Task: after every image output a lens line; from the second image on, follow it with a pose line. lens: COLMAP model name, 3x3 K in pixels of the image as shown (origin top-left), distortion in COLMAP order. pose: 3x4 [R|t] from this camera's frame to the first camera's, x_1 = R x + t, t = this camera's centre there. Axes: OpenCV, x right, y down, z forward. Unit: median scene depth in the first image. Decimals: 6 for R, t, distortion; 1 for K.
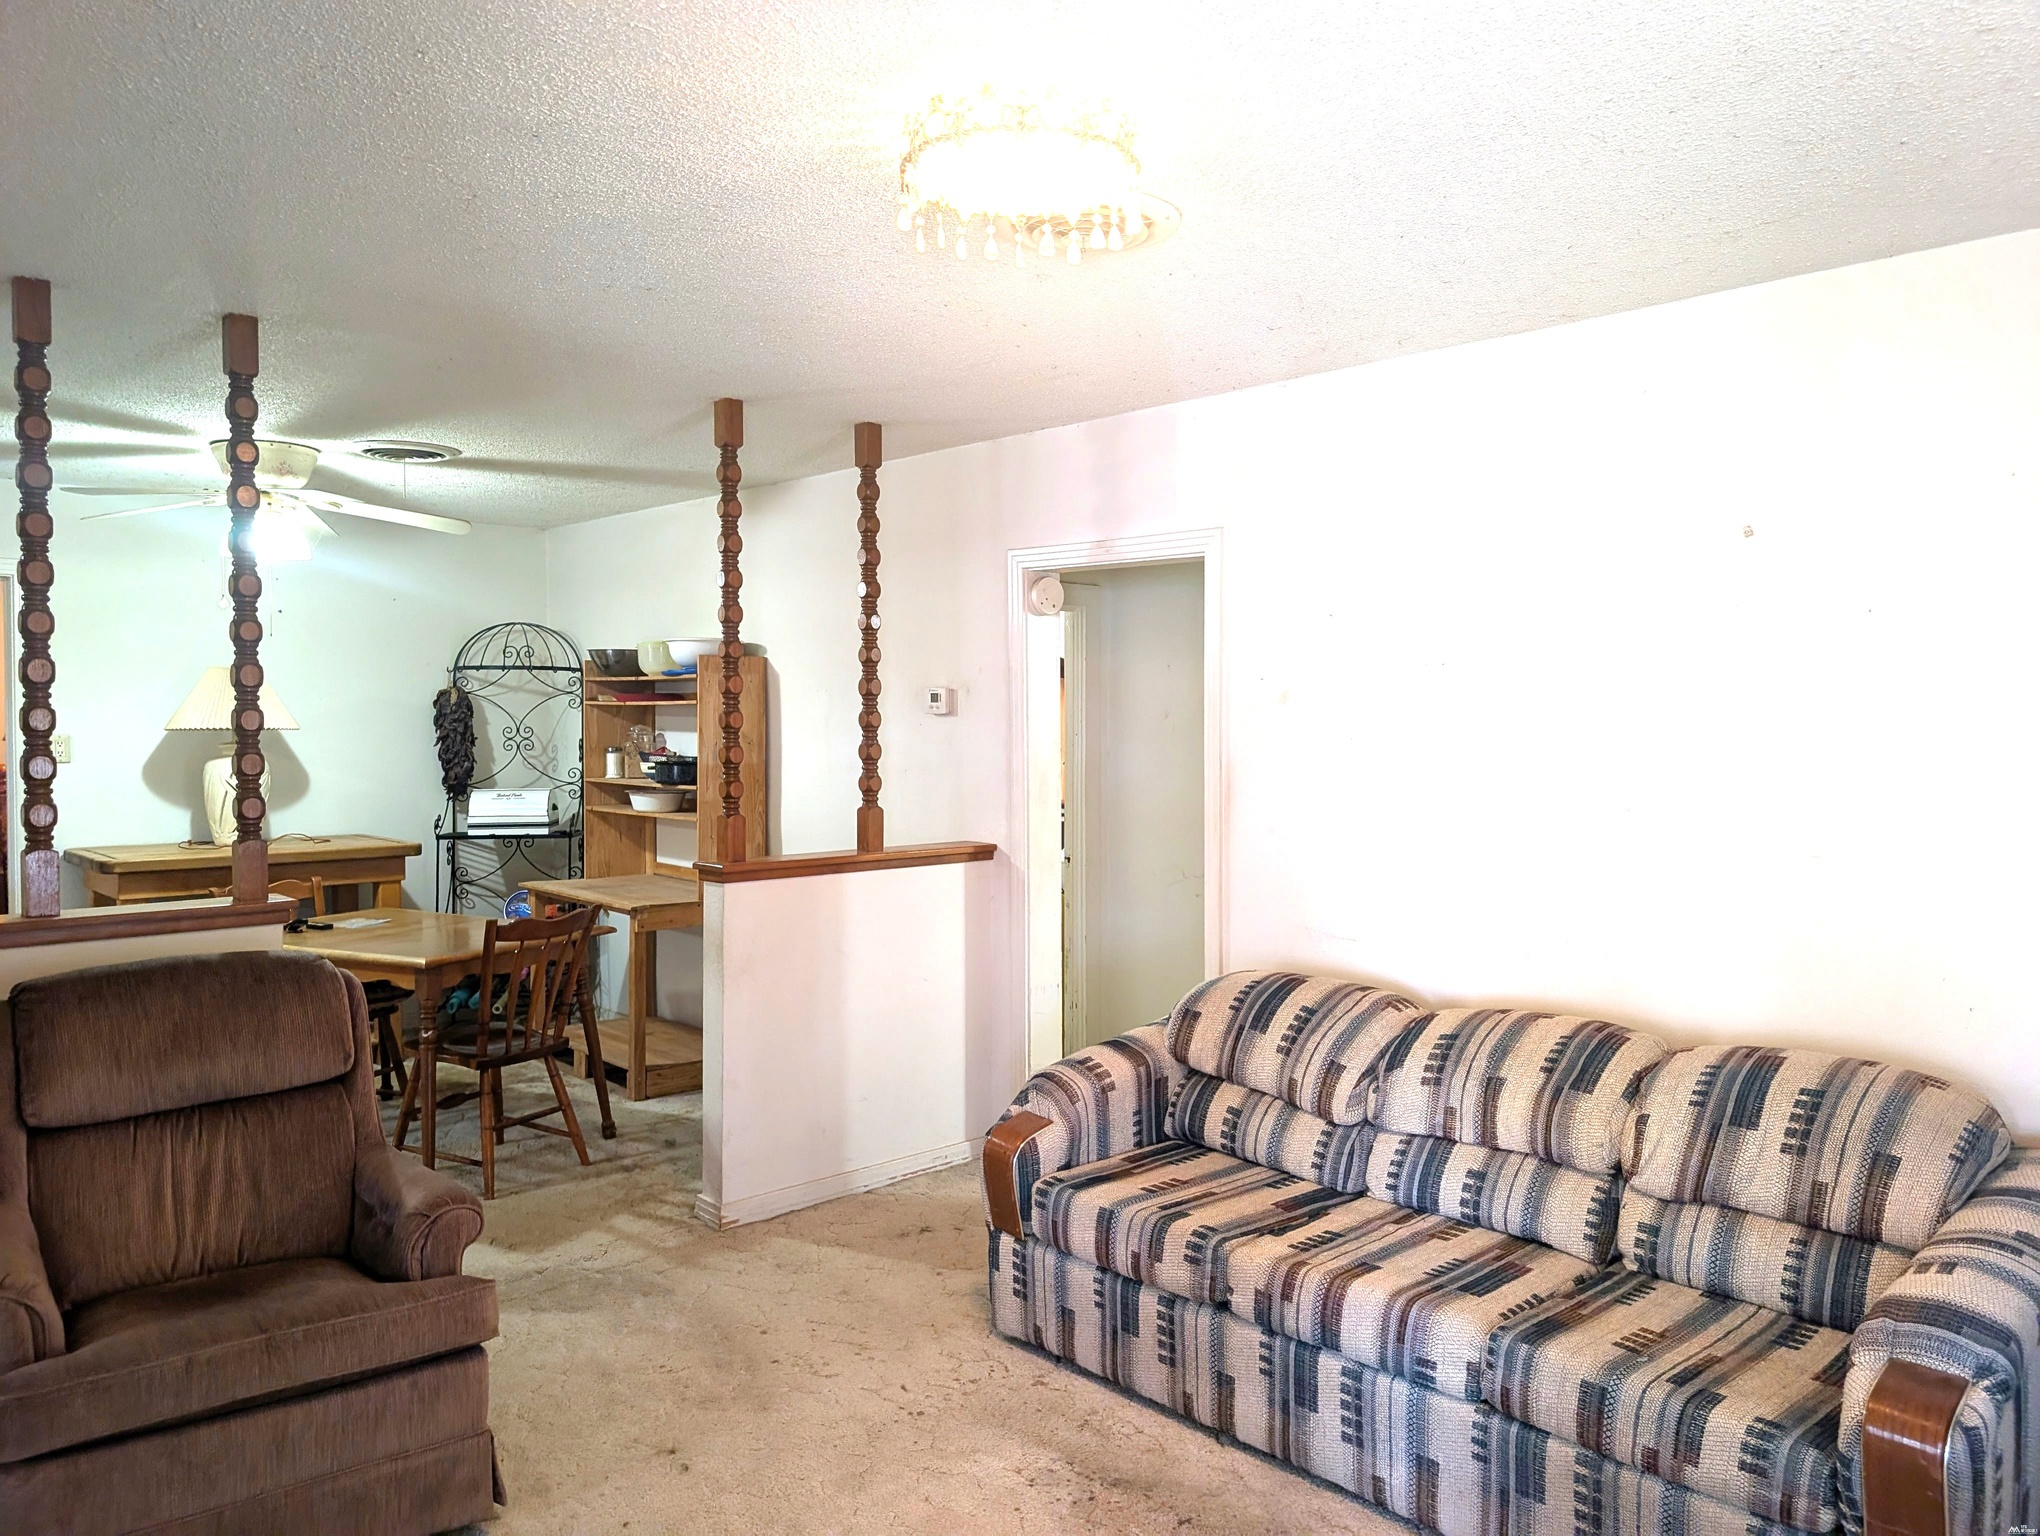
lens RADIAL K [[1482.4, 0, 978.9], [0, 1482.4, 758.9], [0, 0, 1]] dist [0.027059, -0.011552]
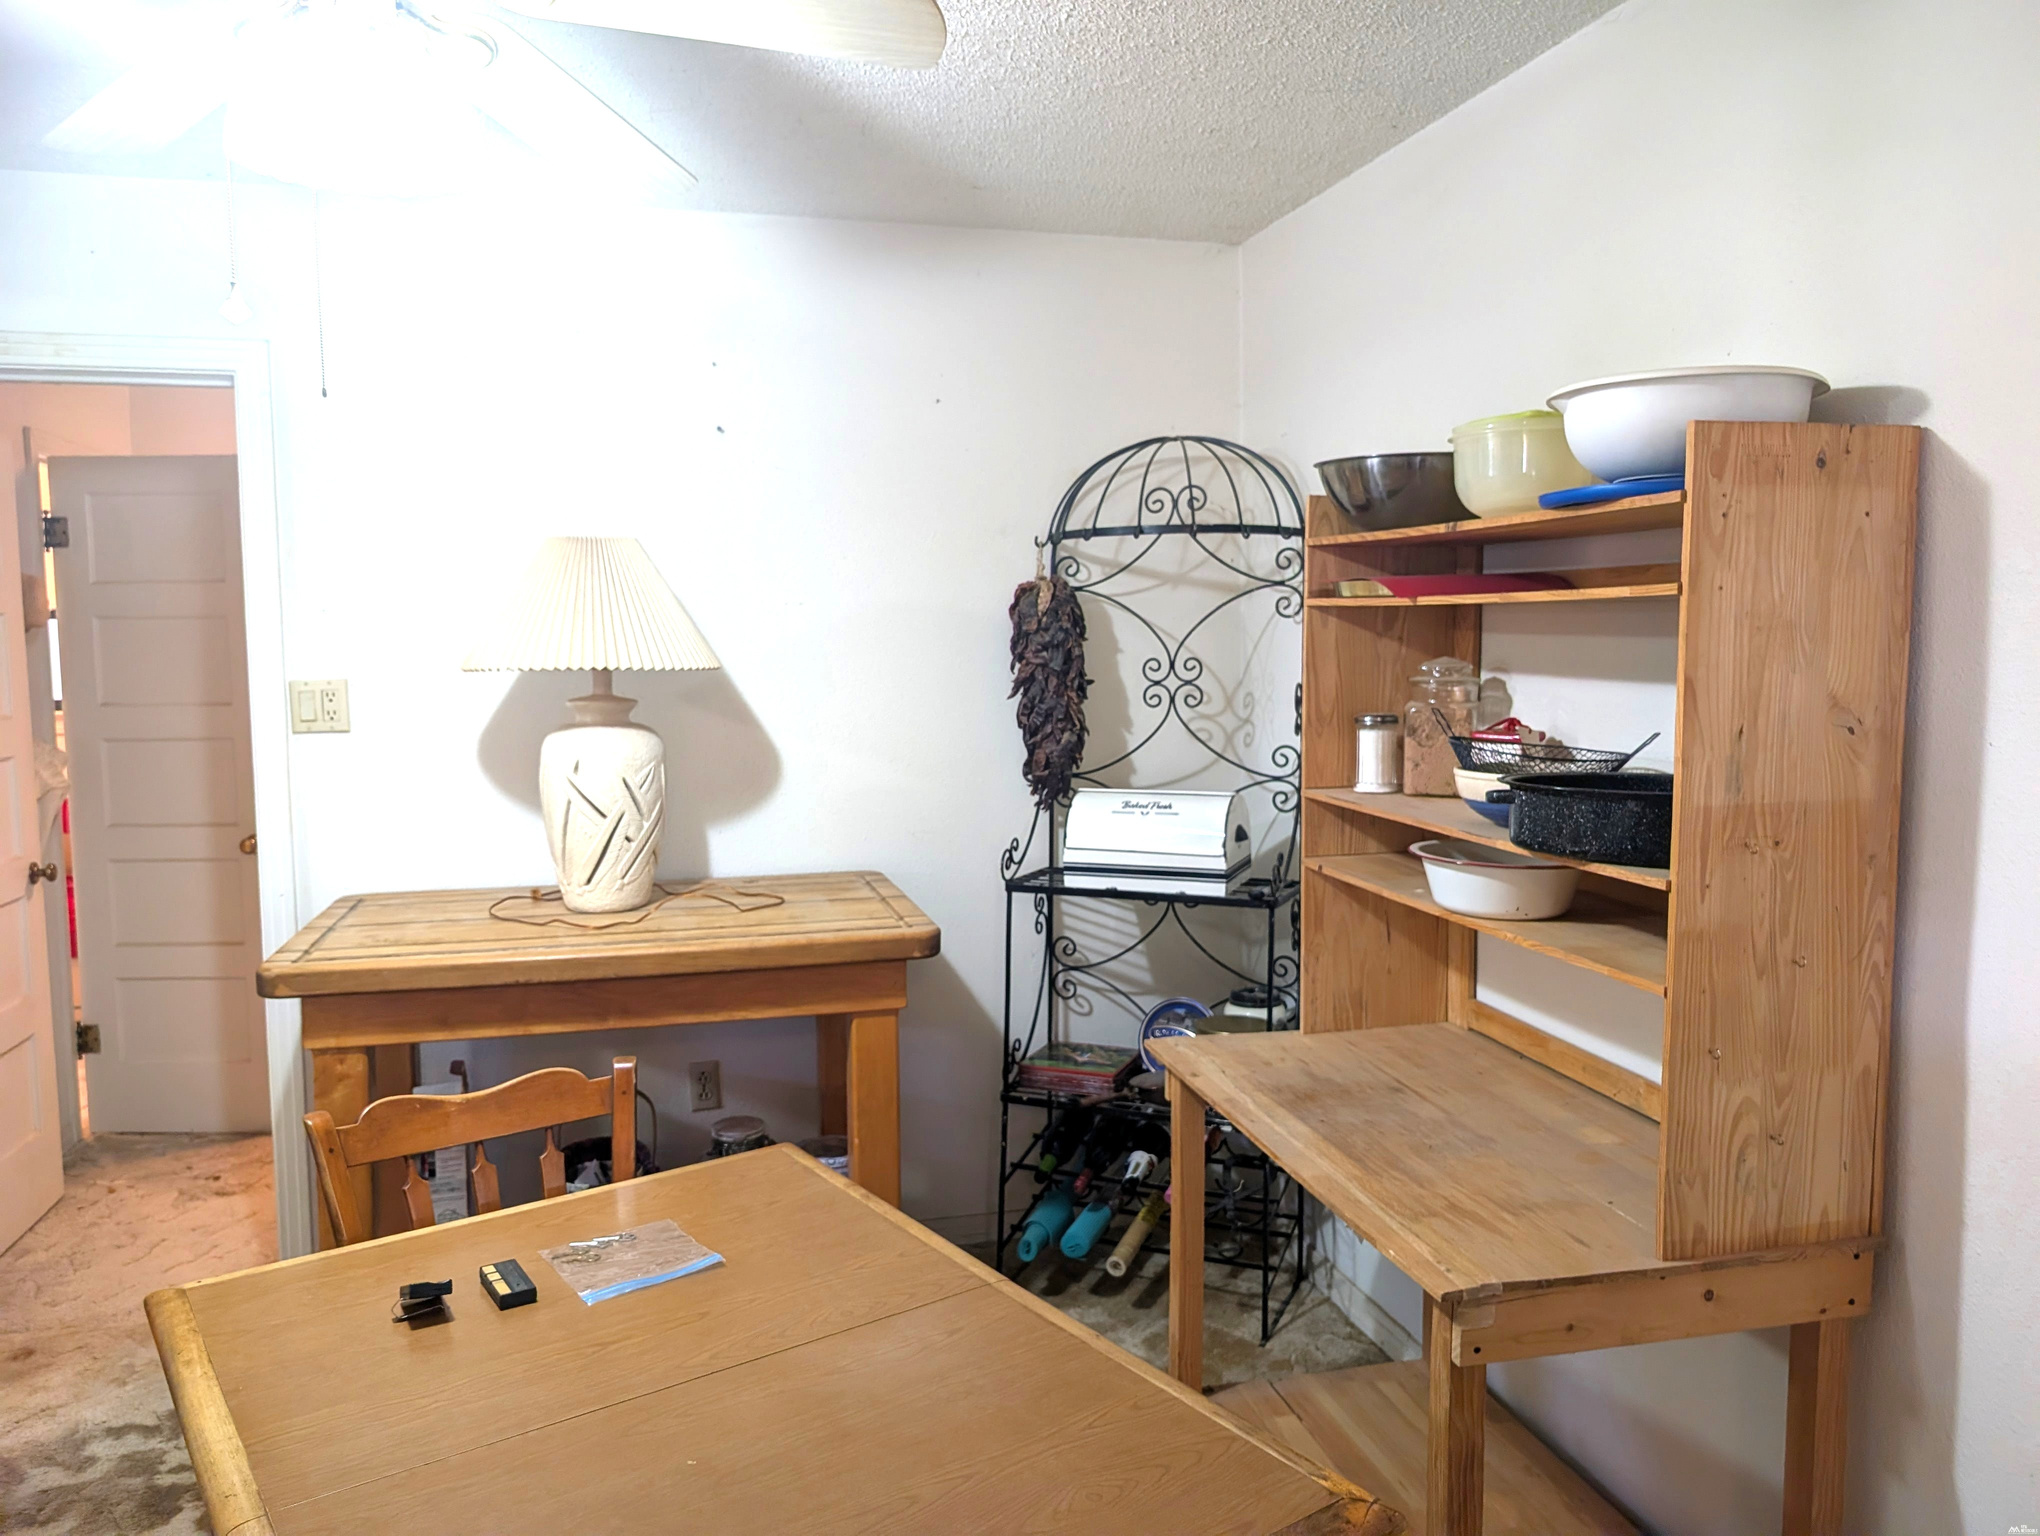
lens RADIAL K [[1482.4, 0, 1033.5], [0, 1482.4, 784.1], [0, 0, 1]] dist [0.027059, -0.011552]
pose [[0.900932, 0.036151, -0.432451, -0.146790], [-0.002805, 0.996988, 0.077499, -0.018430], [0.433951, -0.068609, 0.898320, 0.566044]]
